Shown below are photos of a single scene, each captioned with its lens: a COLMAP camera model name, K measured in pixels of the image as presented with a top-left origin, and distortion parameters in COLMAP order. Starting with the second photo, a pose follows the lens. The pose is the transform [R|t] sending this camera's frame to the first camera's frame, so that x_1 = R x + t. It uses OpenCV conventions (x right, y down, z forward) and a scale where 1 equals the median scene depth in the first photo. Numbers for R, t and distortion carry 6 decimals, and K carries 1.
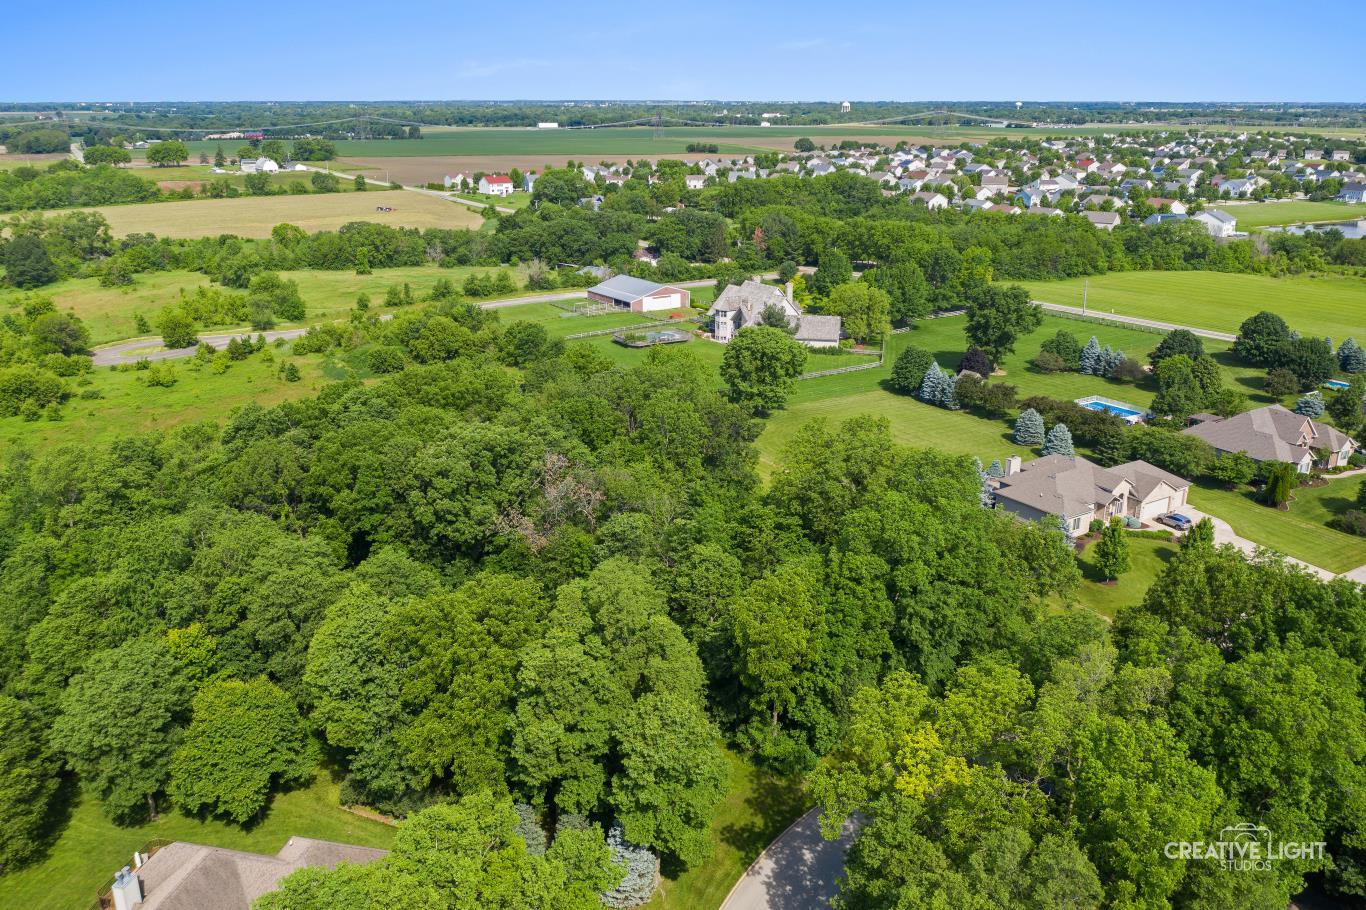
lens RADIAL K [[1068.9, 0, 683.0], [0, 1068.9, 455.0], [0, 0, 1]] dist [-0.006518, 0.001343]
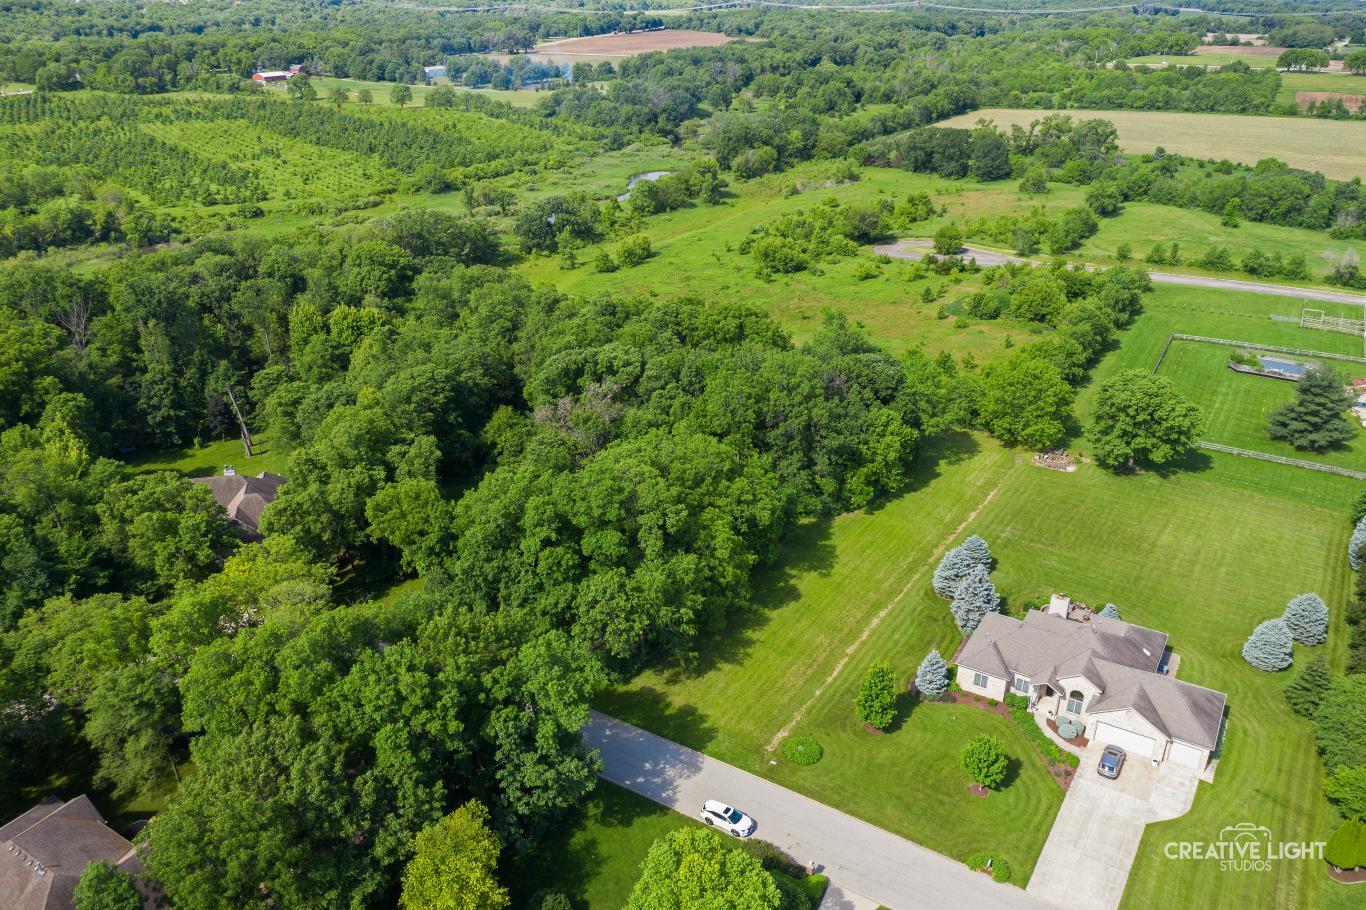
lens RADIAL K [[1068.9, 0, 683.0], [0, 1068.9, 455.0], [0, 0, 1]] dist [-0.006518, 0.001343]
pose [[0.439523, 0.374841, -0.816281, 0.245521], [-0.289756, 0.919350, 0.266153, -0.069449], [0.850213, 0.119542, 0.512687, 0.096255]]
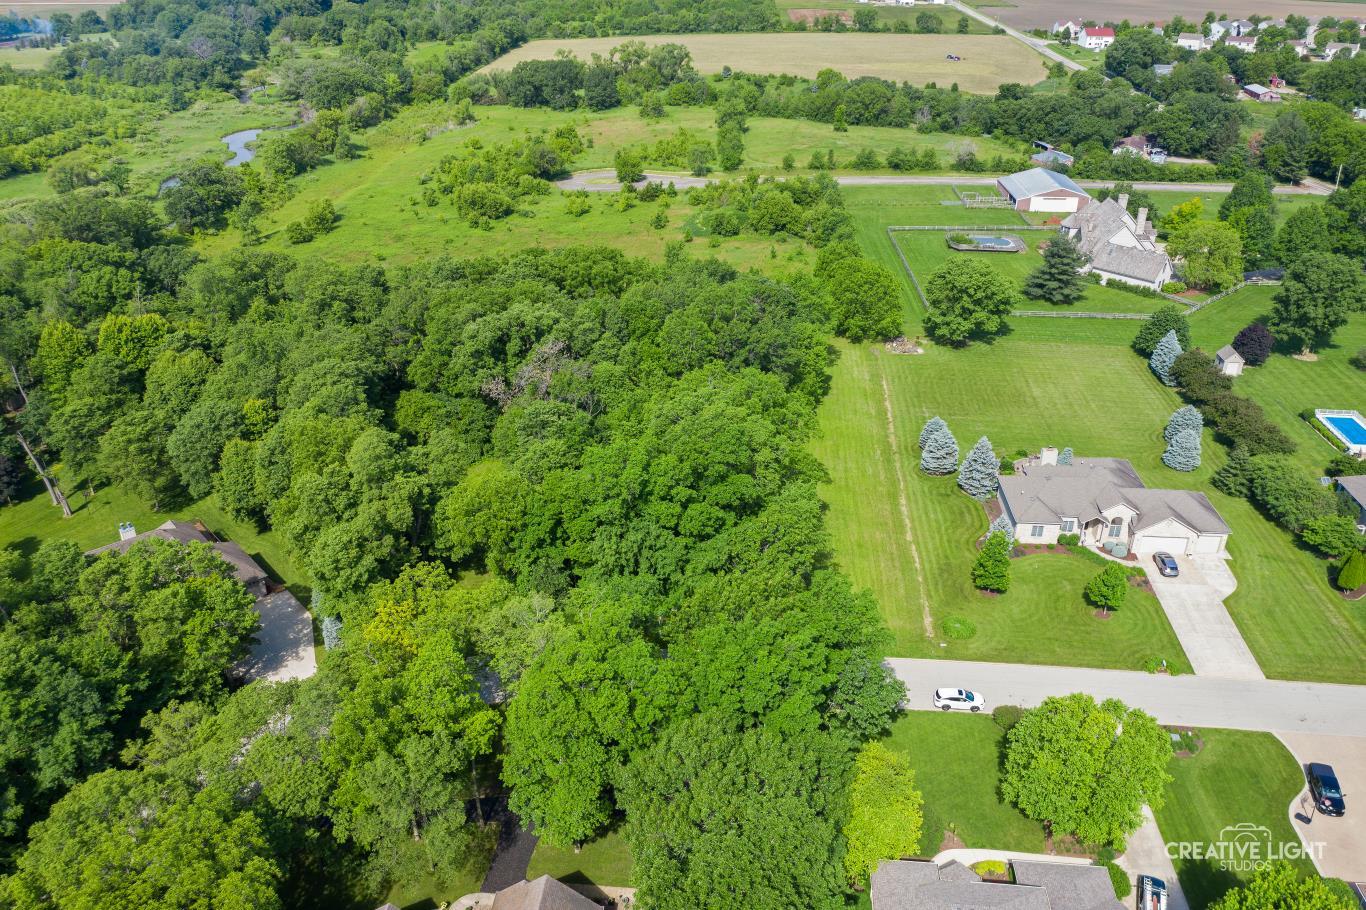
lens RADIAL K [[1068.9, 0, 683.0], [0, 1068.9, 455.0], [0, 0, 1]] dist [-0.006518, 0.001343]
pose [[0.803276, 0.277384, -0.527073, 0.167477], [-0.193142, 0.958426, 0.210039, -0.038733], [0.563422, -0.066919, 0.823455, 0.007425]]
